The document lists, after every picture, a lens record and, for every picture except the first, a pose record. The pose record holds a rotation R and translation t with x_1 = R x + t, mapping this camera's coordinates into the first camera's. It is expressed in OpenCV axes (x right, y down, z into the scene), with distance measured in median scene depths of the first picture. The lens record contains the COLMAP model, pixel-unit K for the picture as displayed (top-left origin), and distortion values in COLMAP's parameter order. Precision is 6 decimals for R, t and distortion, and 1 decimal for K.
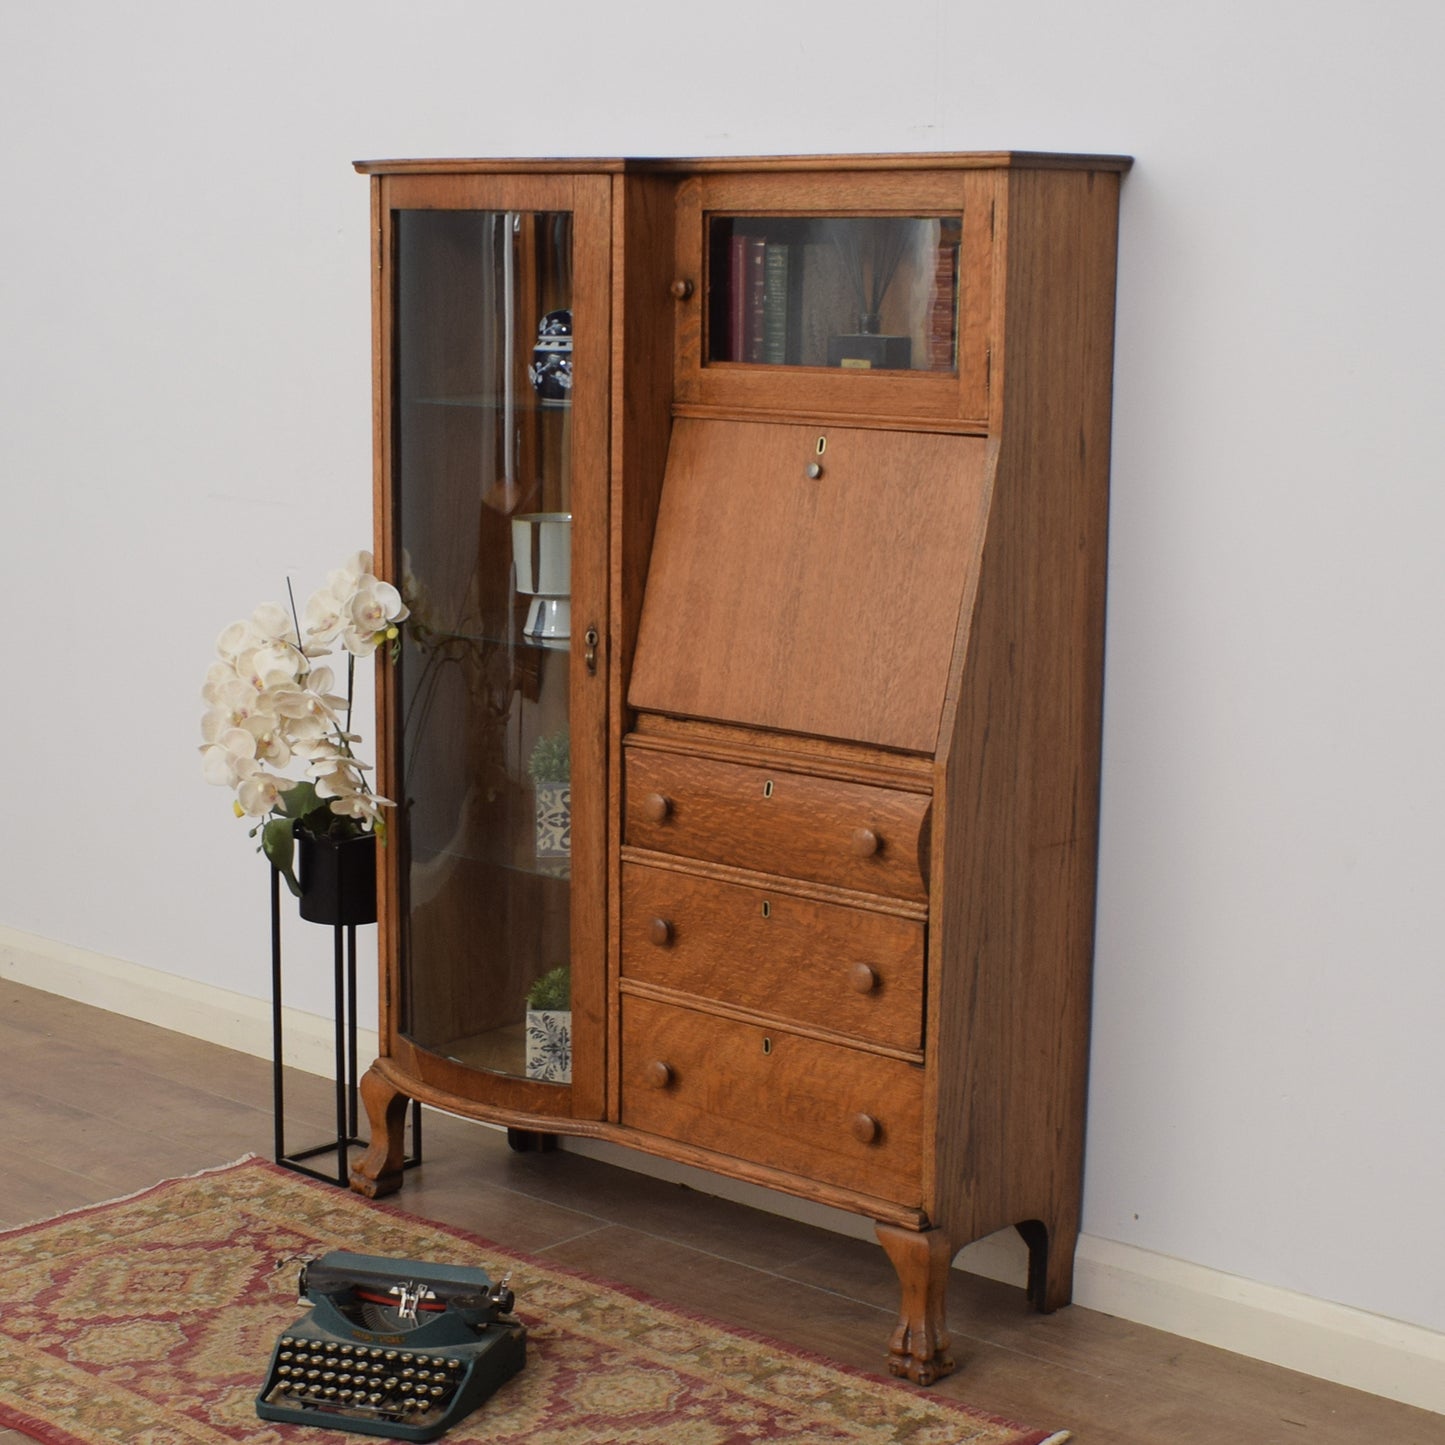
lens RADIAL K [[2886.9, 0, 588.7], [0, 2886.9, 897.3], [0, 0, 1]] dist [-0.087213, -0.068251]
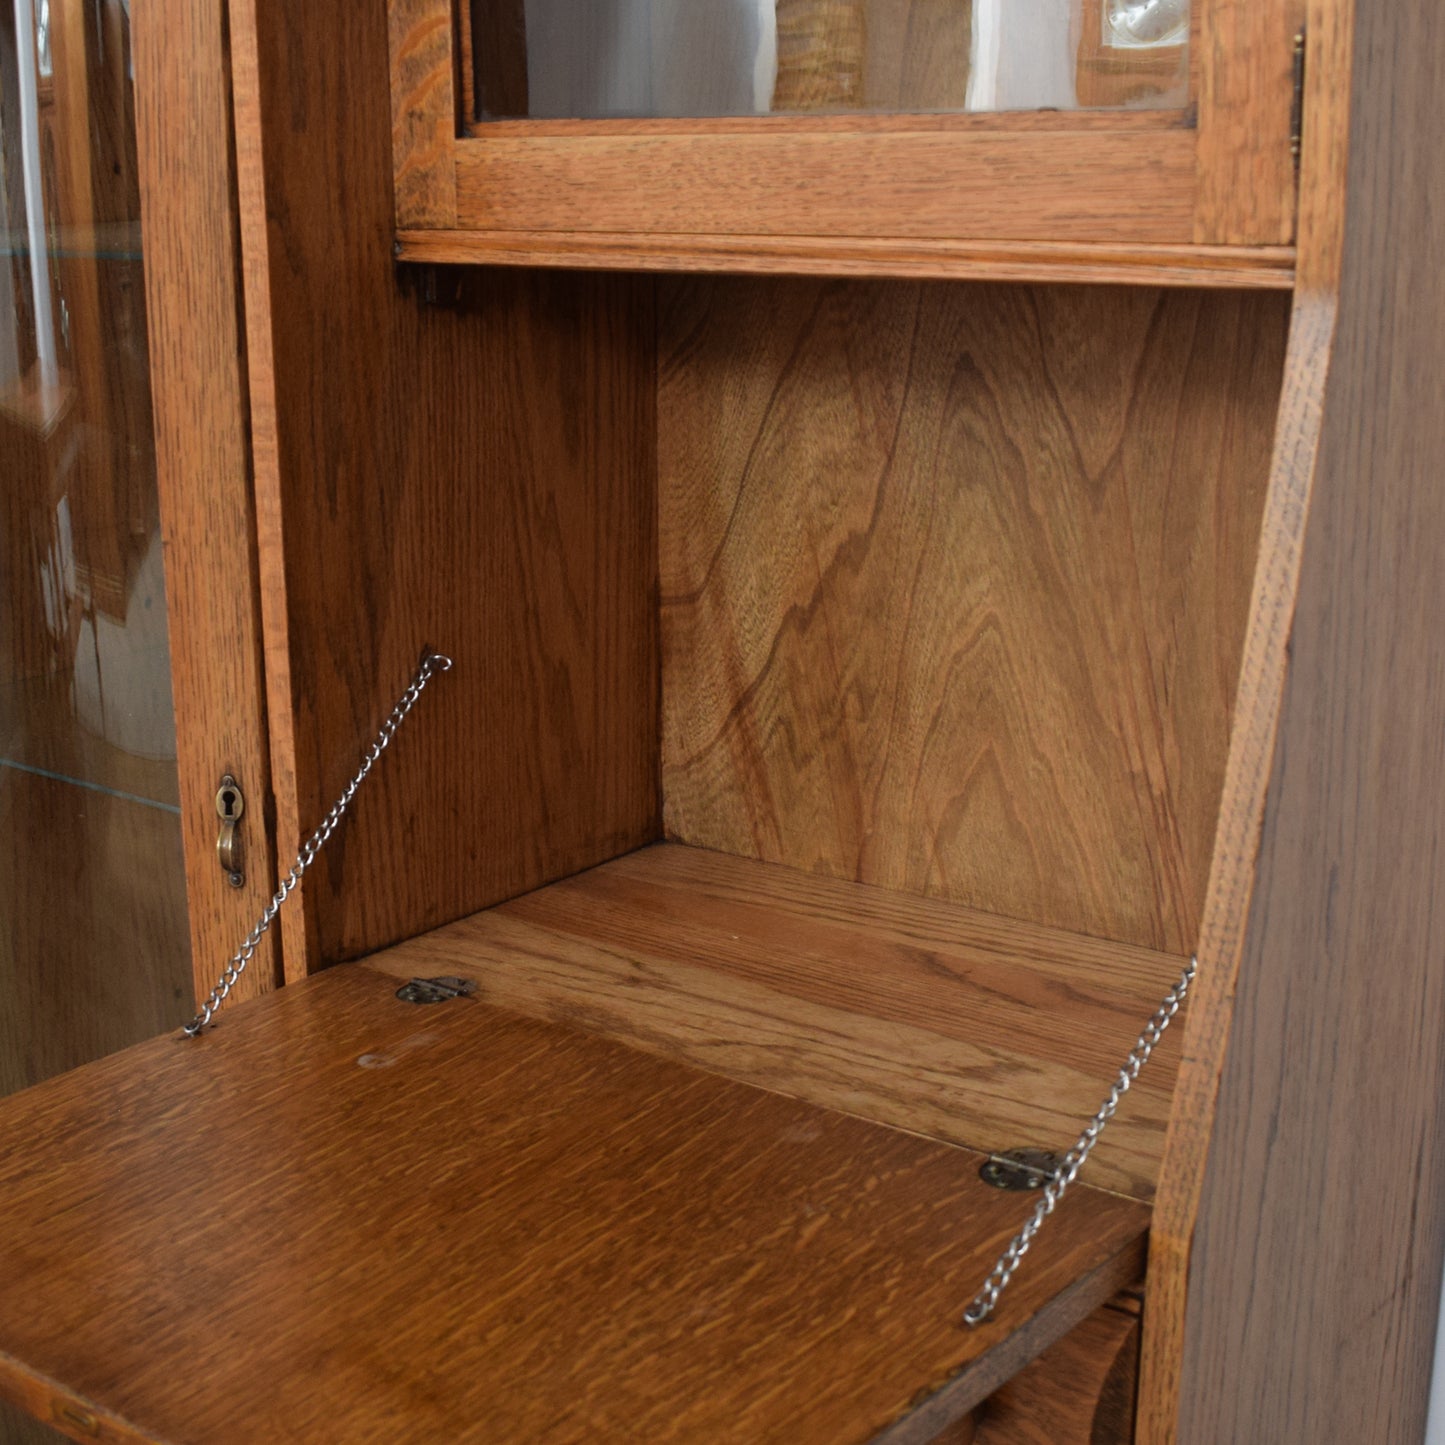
lens RADIAL K [[2316.0, 0, 606.8], [0, 2316.0, 809.4], [0, 0, 1]] dist [-0.095820, -0.013207]
pose [[0.997149, -0.042038, 0.062667, 0.035318], [0.037857, 0.997070, 0.066469, -0.111216], [-0.065278, -0.063907, 0.995819, 0.675217]]
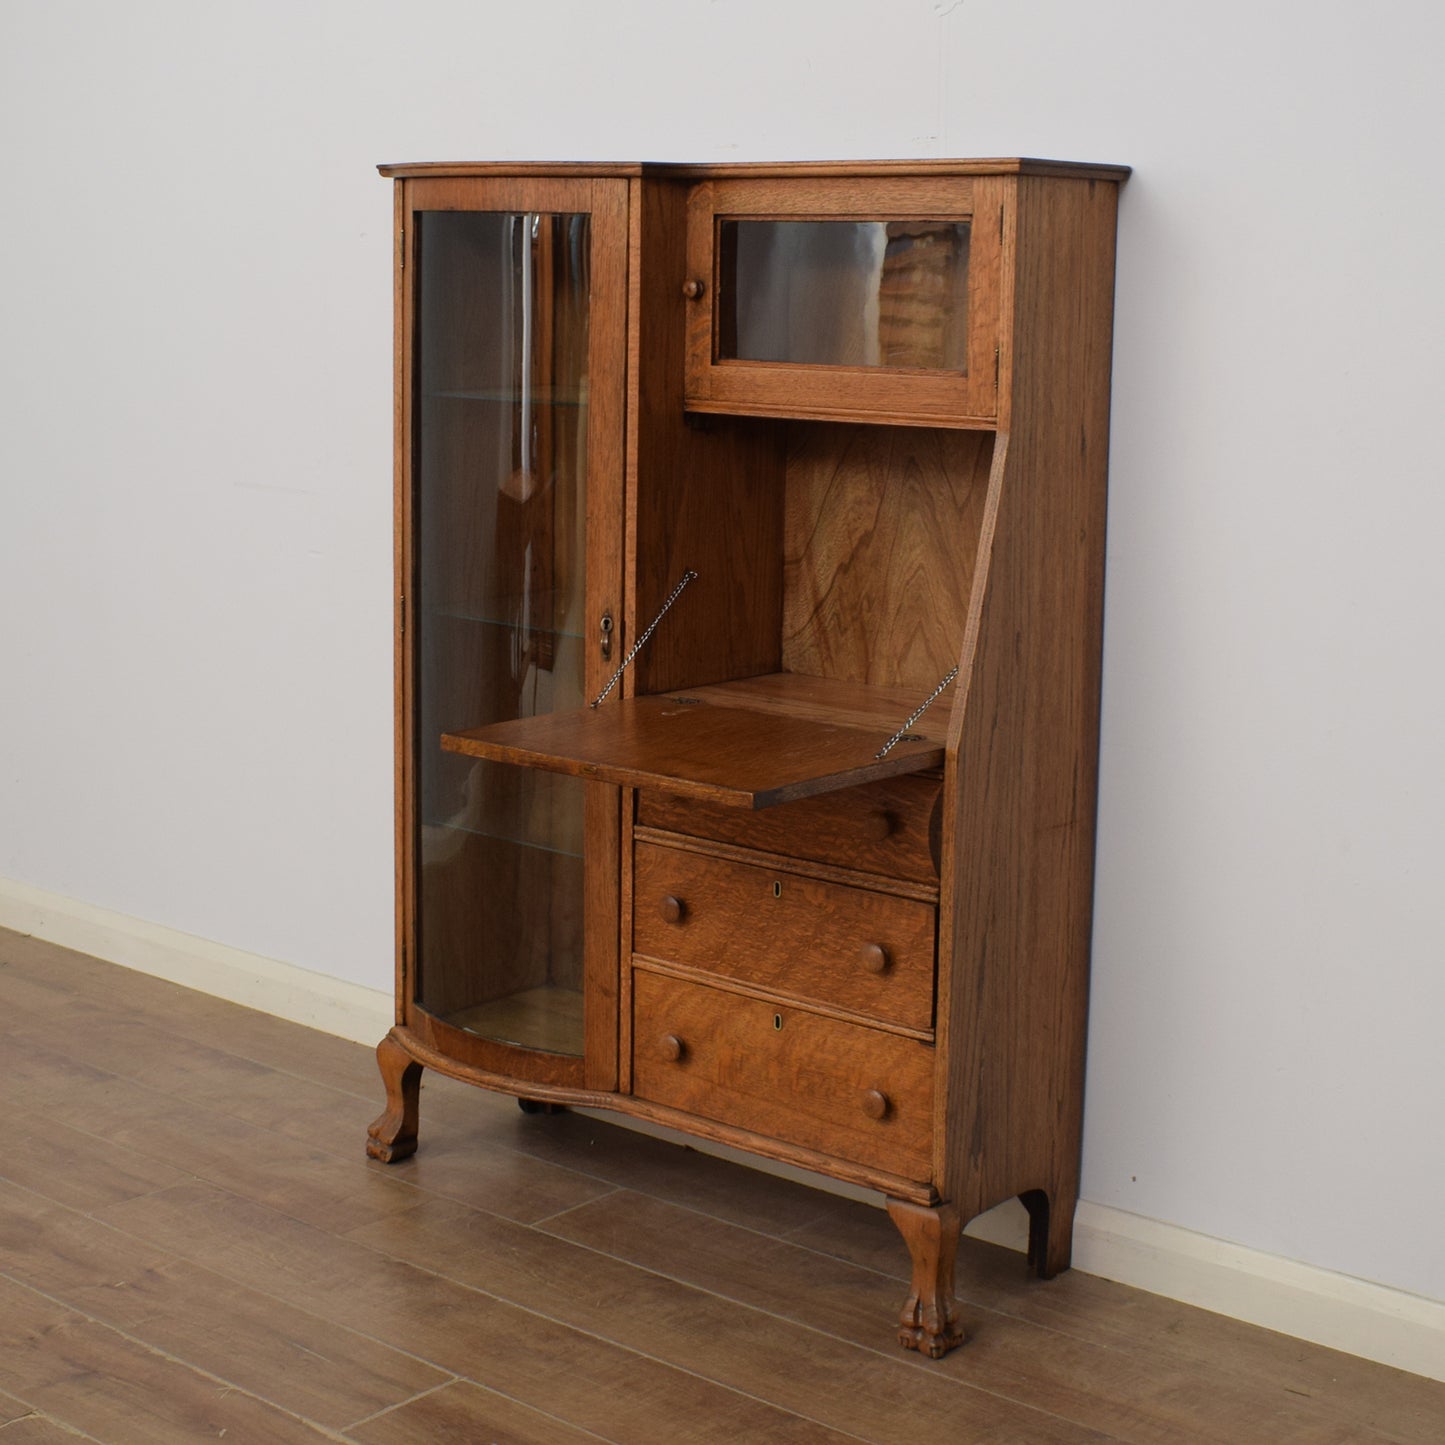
lens RADIAL K [[2490.0, 0, 726.2], [0, 2490.0, 677.3], [0, 0, 1]] dist [-0.087475, -0.056929]
pose [[0.997874, 0.003180, 0.065097, -0.014418], [0.000774, 0.998161, -0.060617, -0.017253], [-0.065170, 0.060539, 0.996036, 0.113805]]
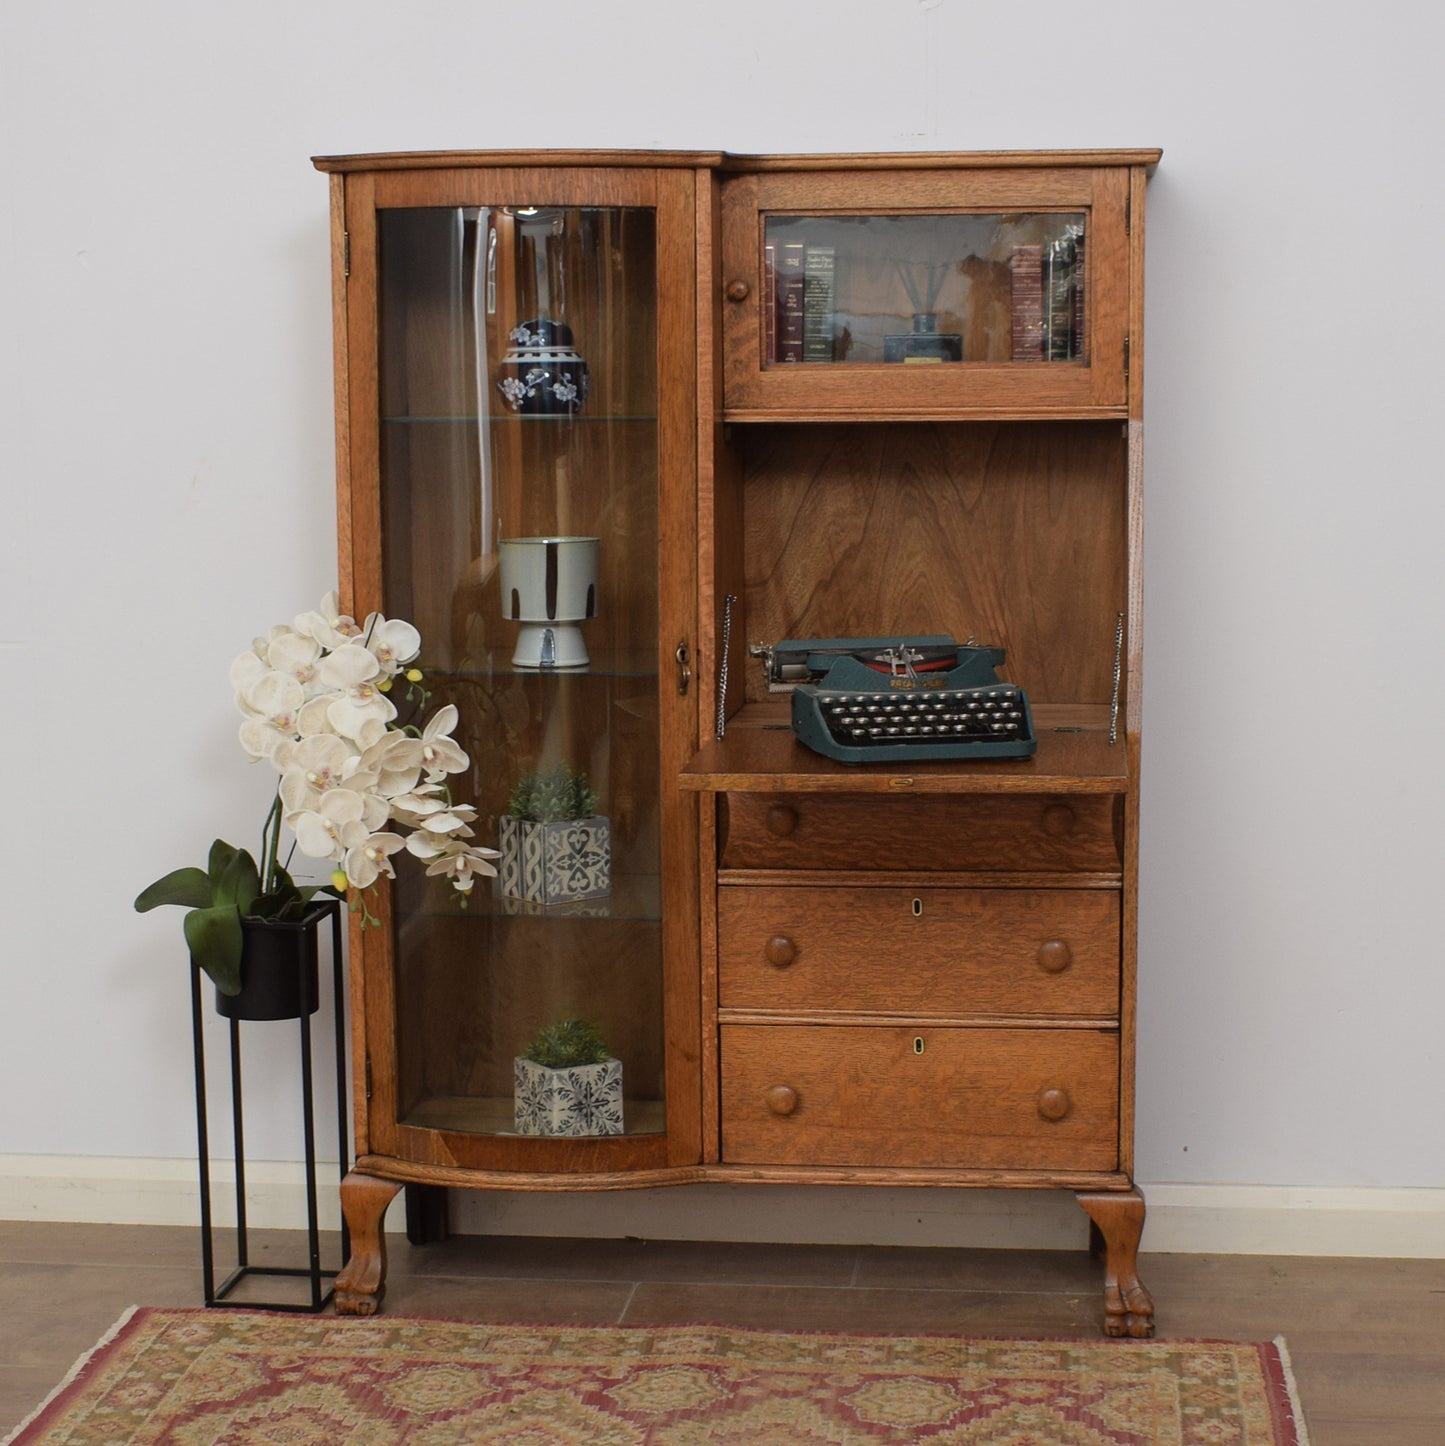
lens RADIAL K [[2827.3, 0, 753.8], [0, 2827.3, 888.4], [0, 0, 1]] dist [-0.085581, -0.074843]
pose [[0.793285, -0.117575, 0.597390, -0.557785], [0.146597, 0.989196, 0.000018, -0.010312], [-0.590939, 0.087561, 0.801951, 0.249384]]
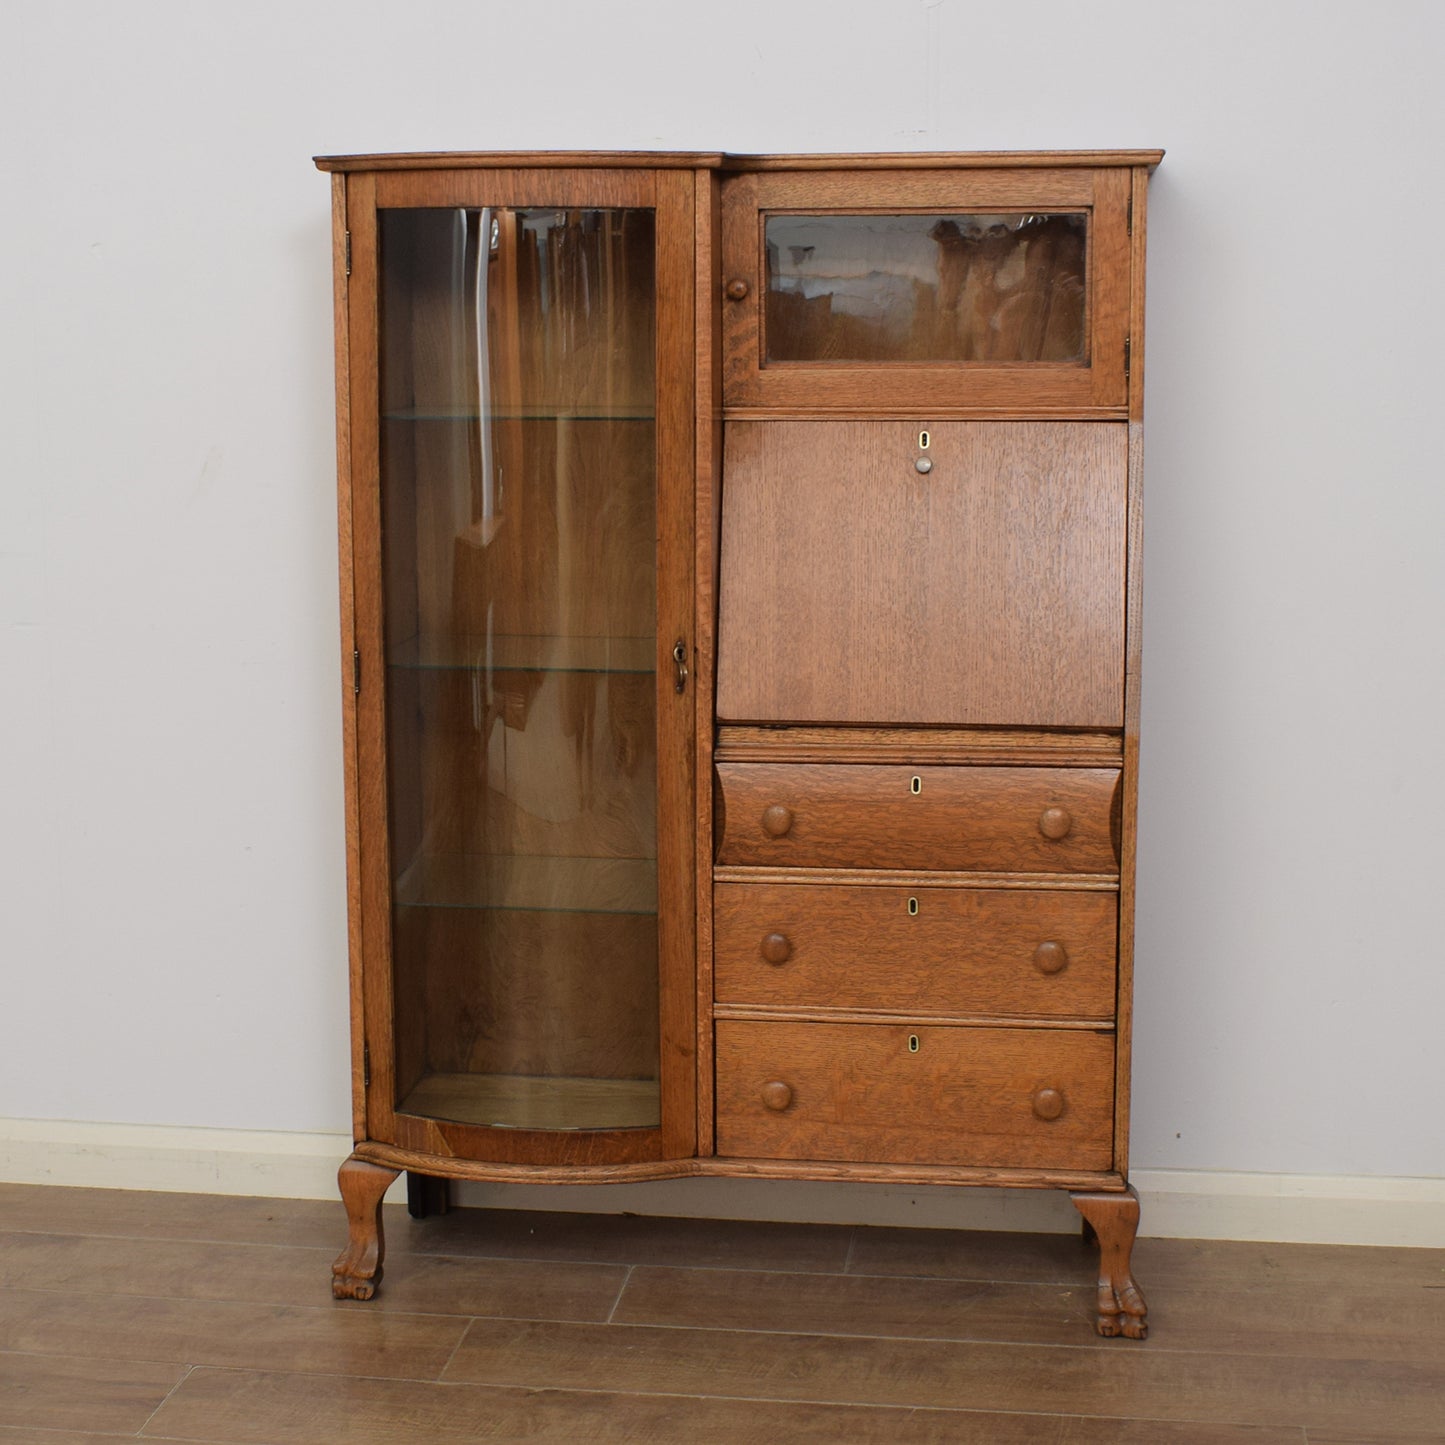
lens RADIAL K [[2528.8, 0, 685.6], [0, 2528.8, 720.1], [0, 0, 1]] dist [-0.085637, -0.070402]
pose [[0.813762, -0.102820, 0.572031, -0.487132], [0.139044, 0.990087, -0.019837, -0.052307], [-0.564321, 0.095680, 0.819992, 0.322273]]
